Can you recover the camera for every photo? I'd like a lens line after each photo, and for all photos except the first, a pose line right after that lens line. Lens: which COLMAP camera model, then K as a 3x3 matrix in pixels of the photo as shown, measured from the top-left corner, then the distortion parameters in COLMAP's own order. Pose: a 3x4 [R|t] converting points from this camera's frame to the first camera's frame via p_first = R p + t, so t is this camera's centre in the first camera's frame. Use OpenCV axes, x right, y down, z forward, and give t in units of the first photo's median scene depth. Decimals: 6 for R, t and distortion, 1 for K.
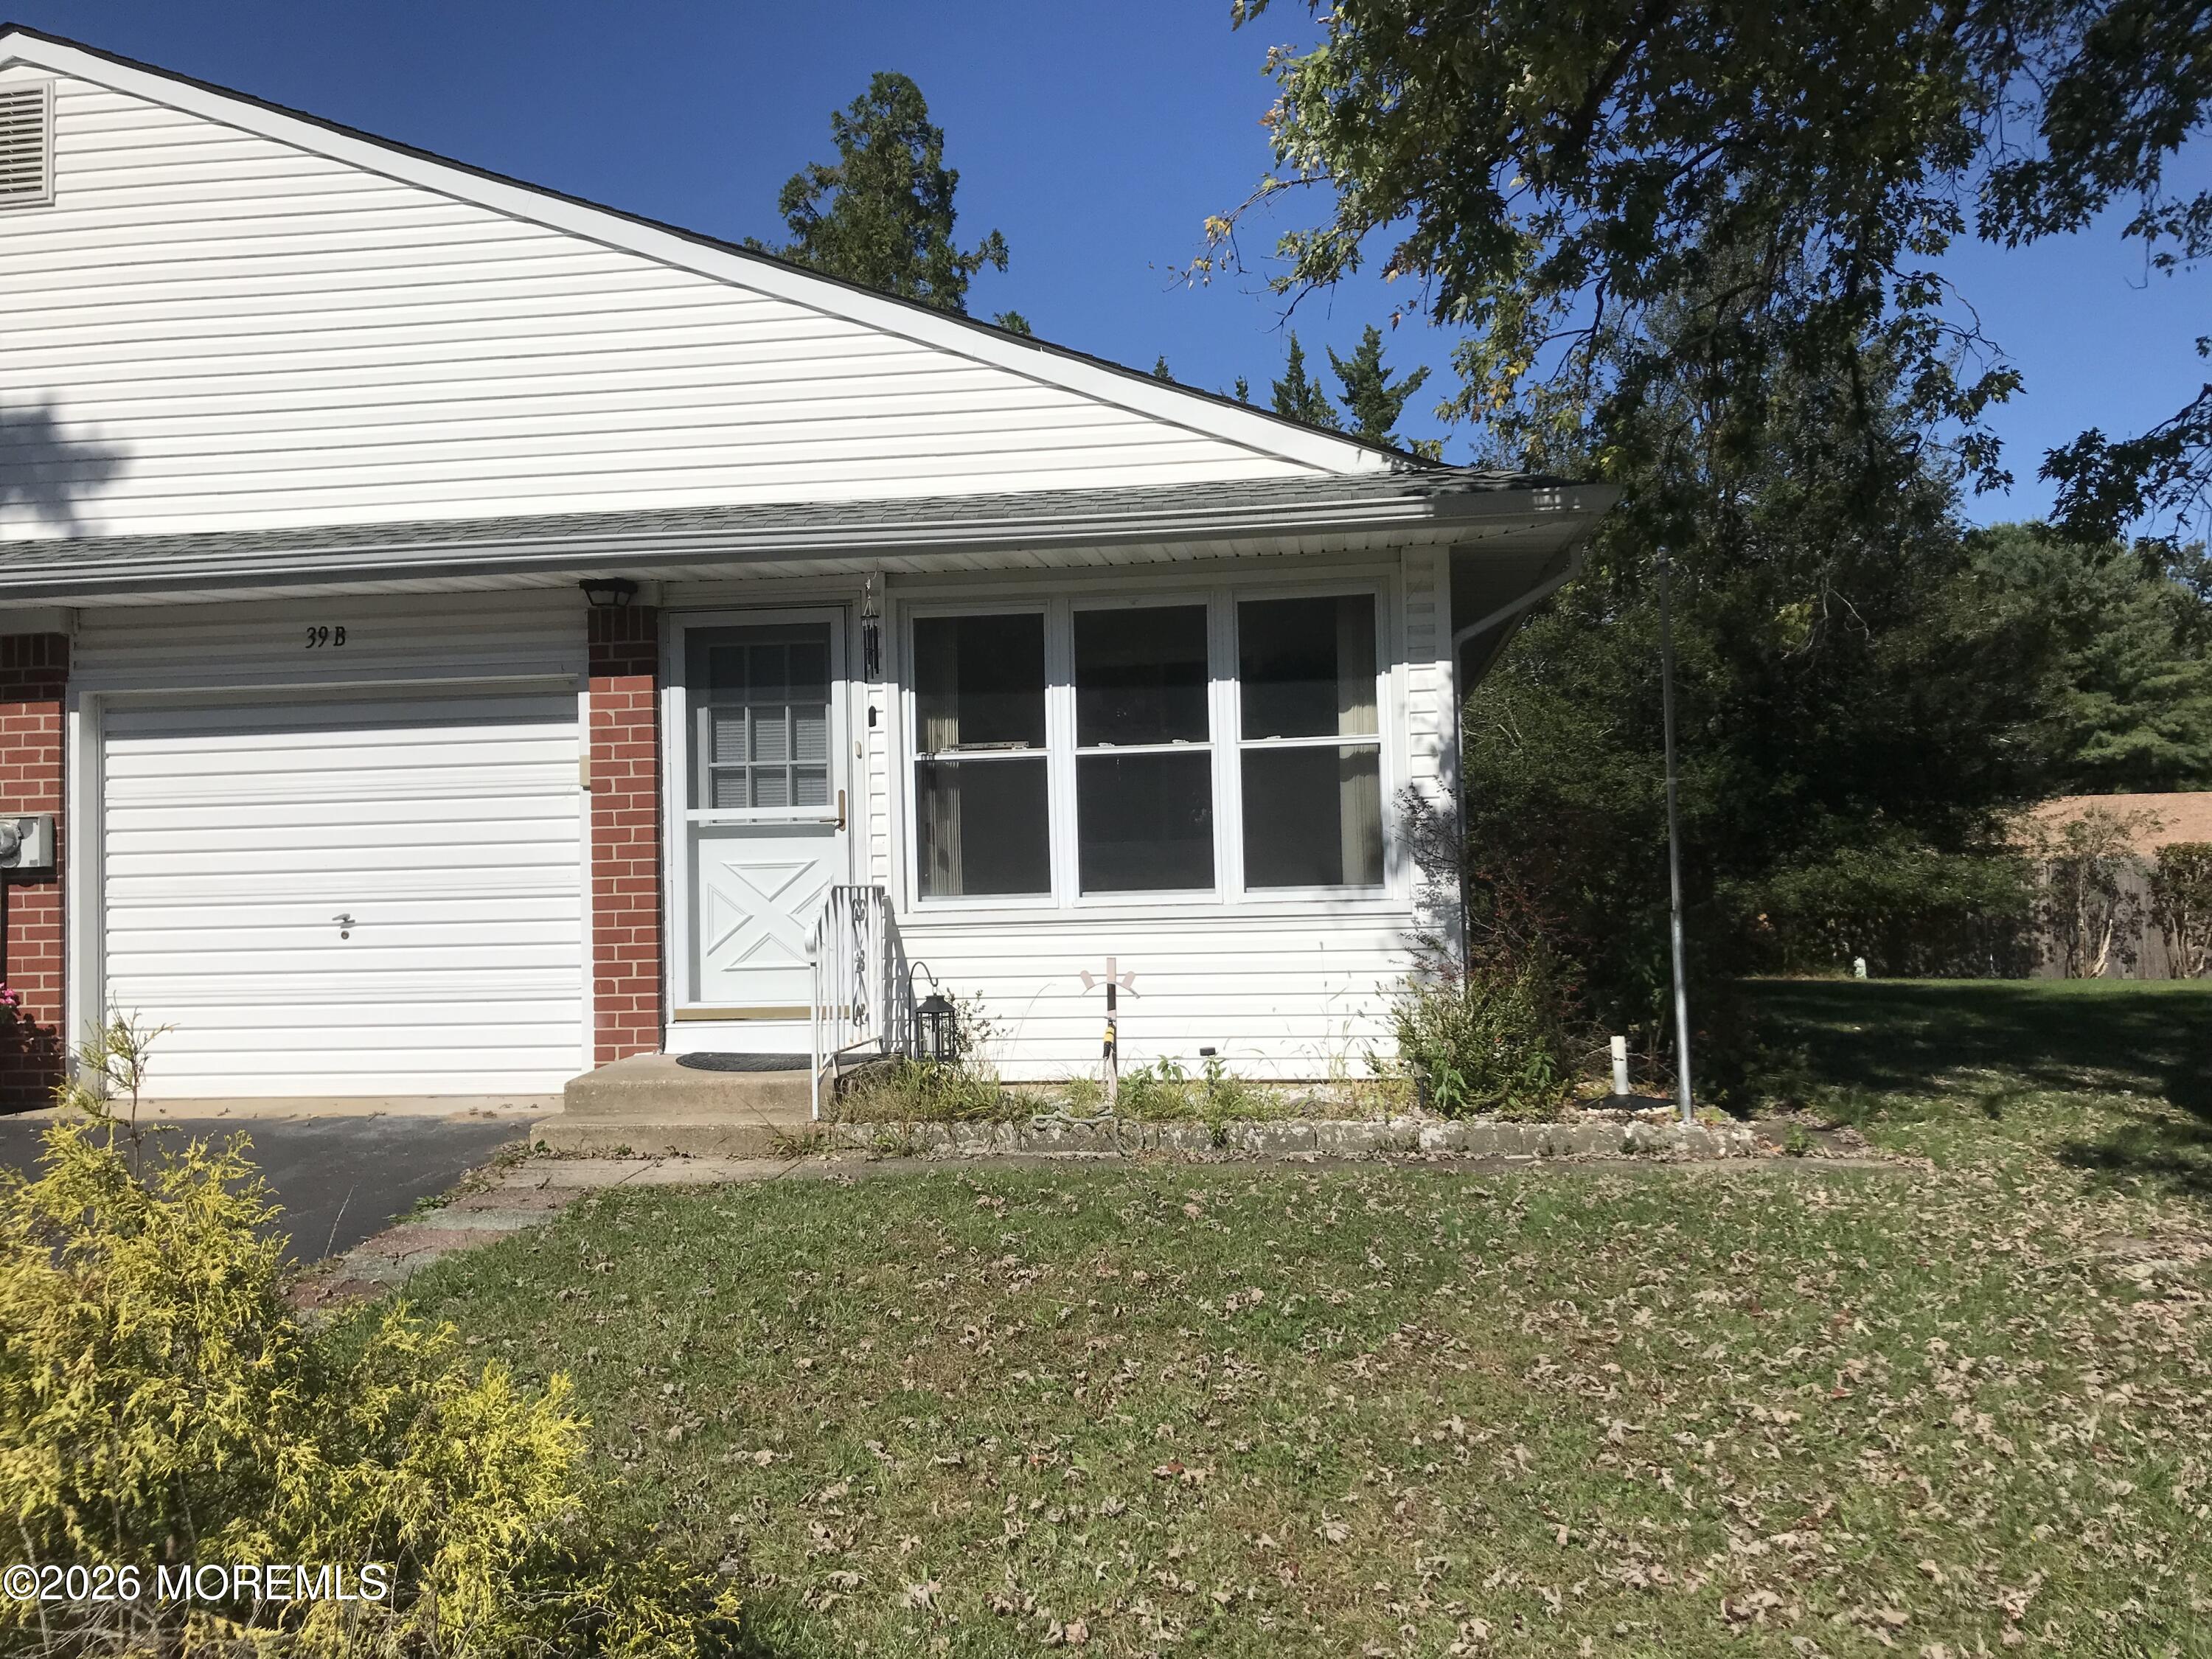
lens RADIAL K [[1800.3, 0, 1106.0], [0, 1800.3, 829.5], [0, 0, 1]] dist [0.046465, -0.092640]
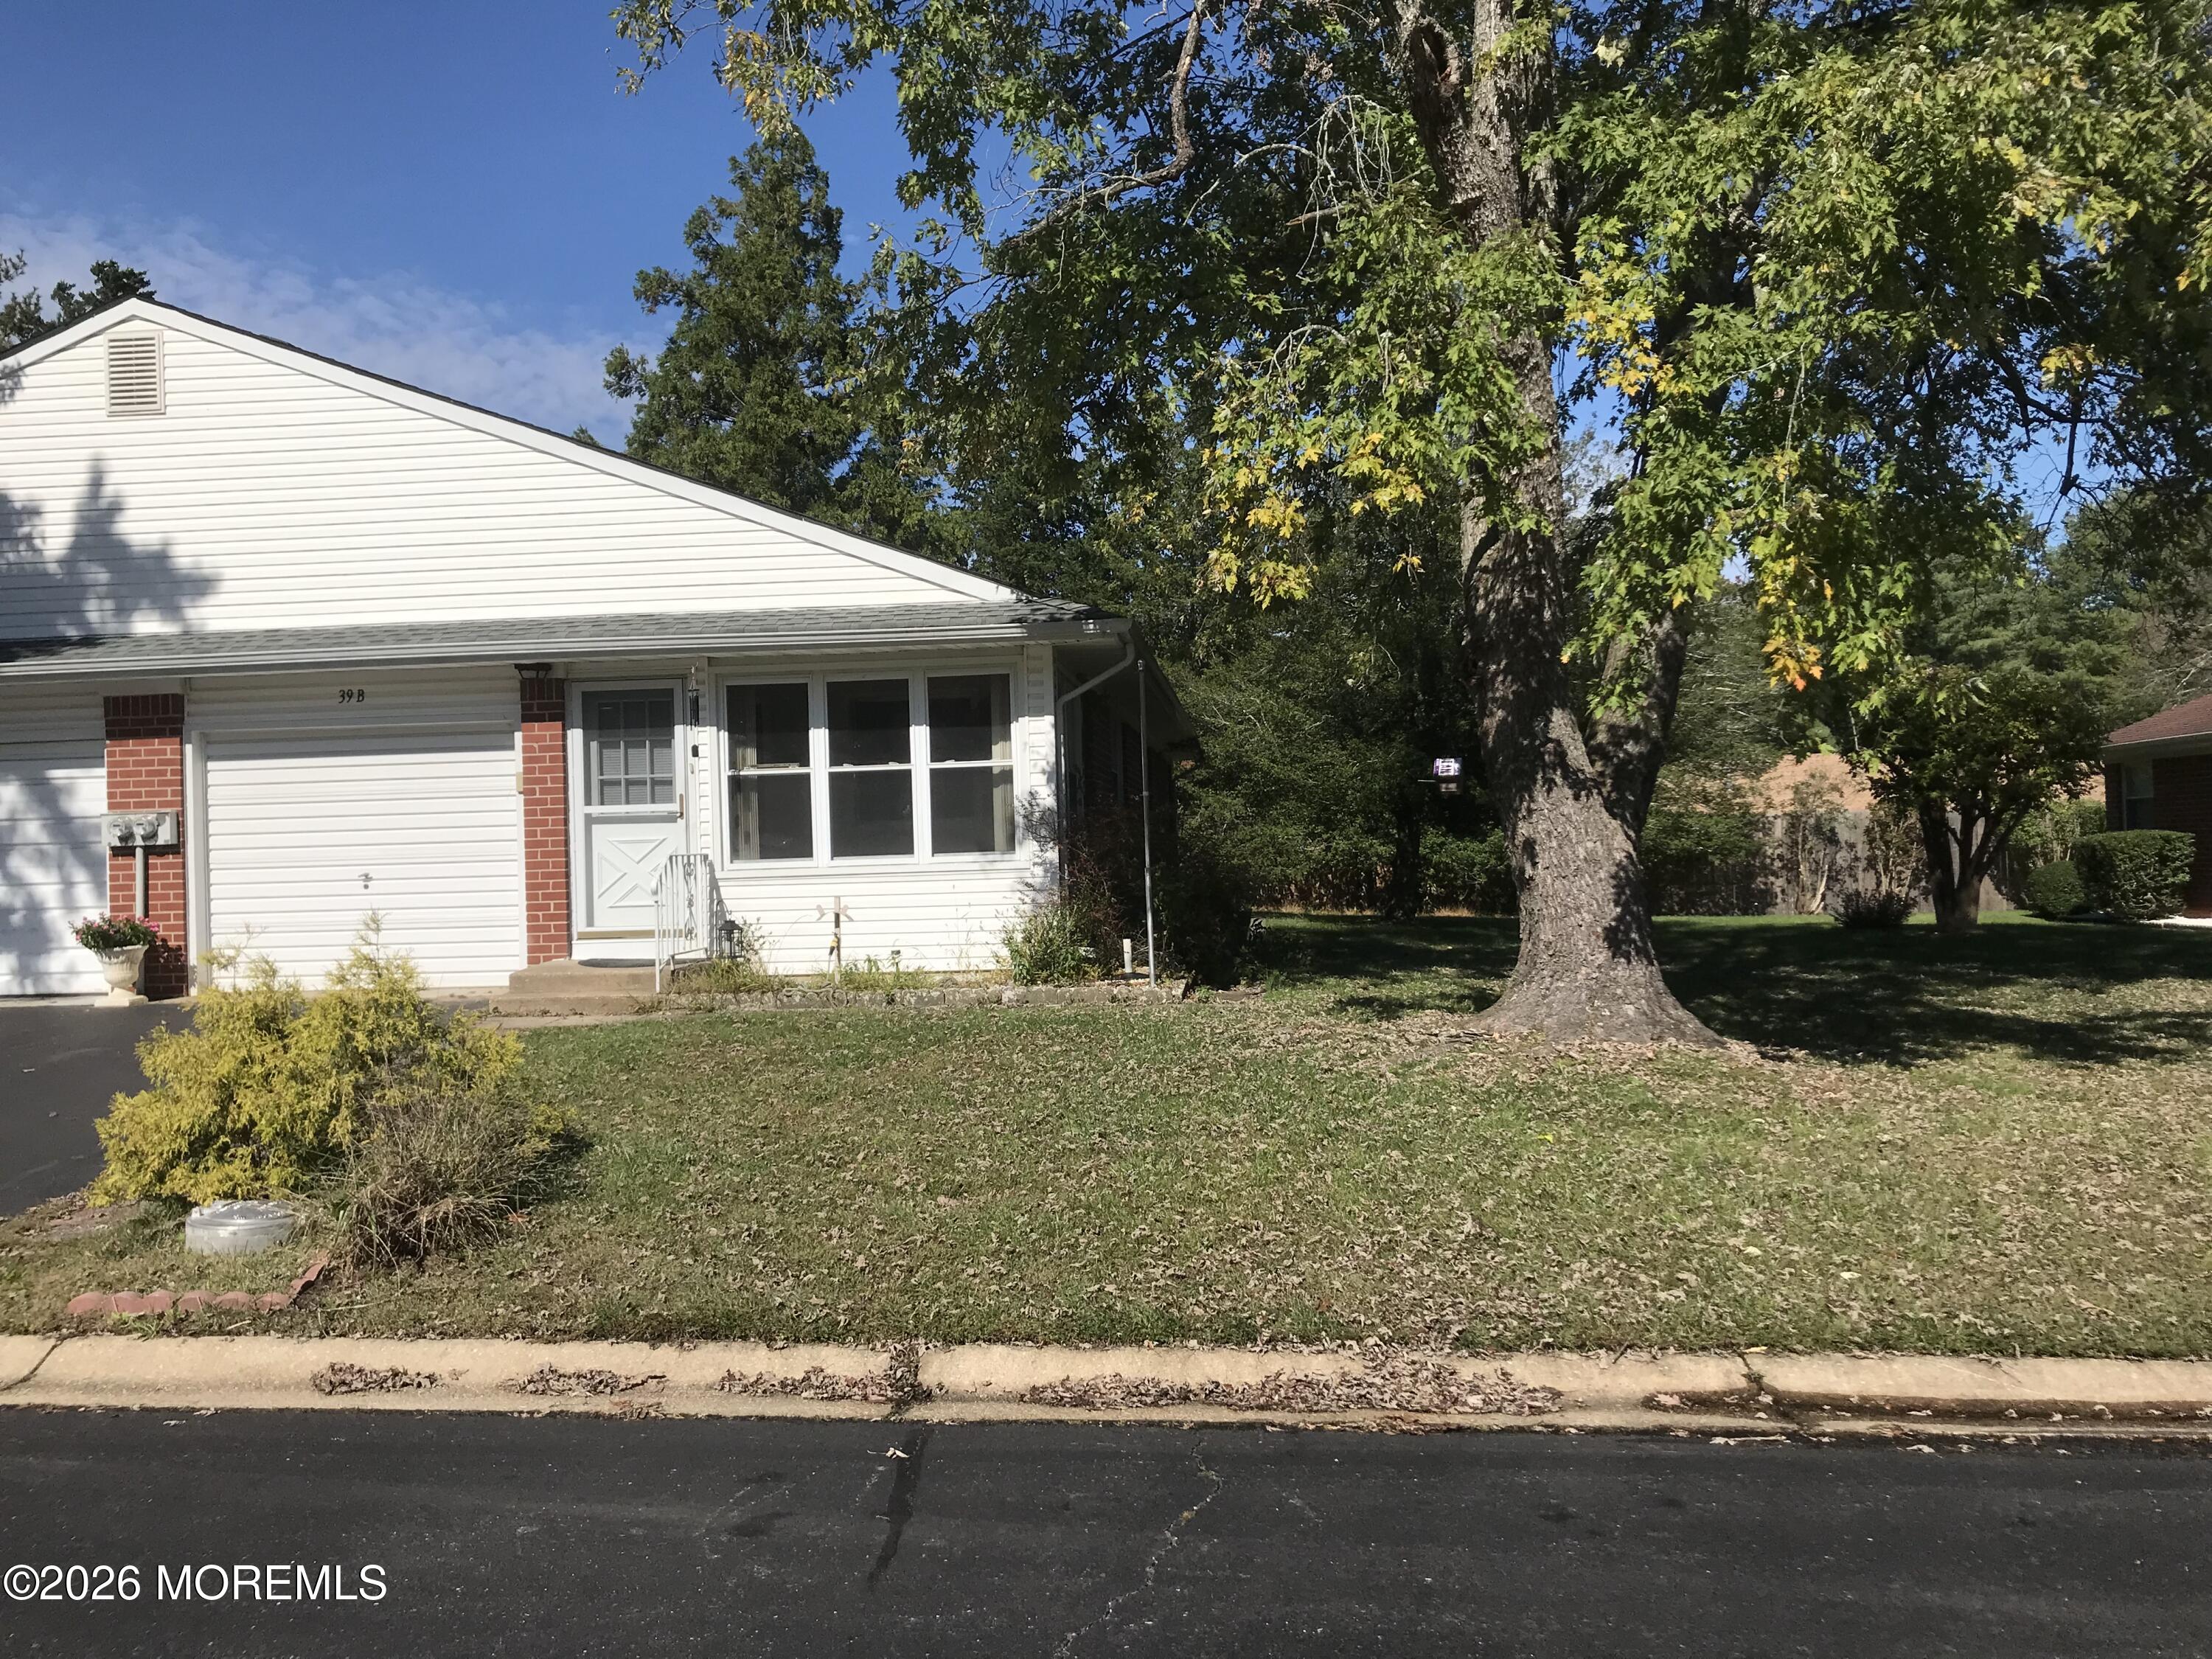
lens RADIAL K [[1812.0, 0, 1106.0], [0, 1812.0, 829.5], [0, 0, 1]] dist [-0.002737, -0.007006]
pose [[0.999386, -0.004688, 0.034729, 0.171145], [0.003688, 0.999578, 0.028808, -0.034978], [-0.034850, -0.028662, 0.998981, -0.608857]]
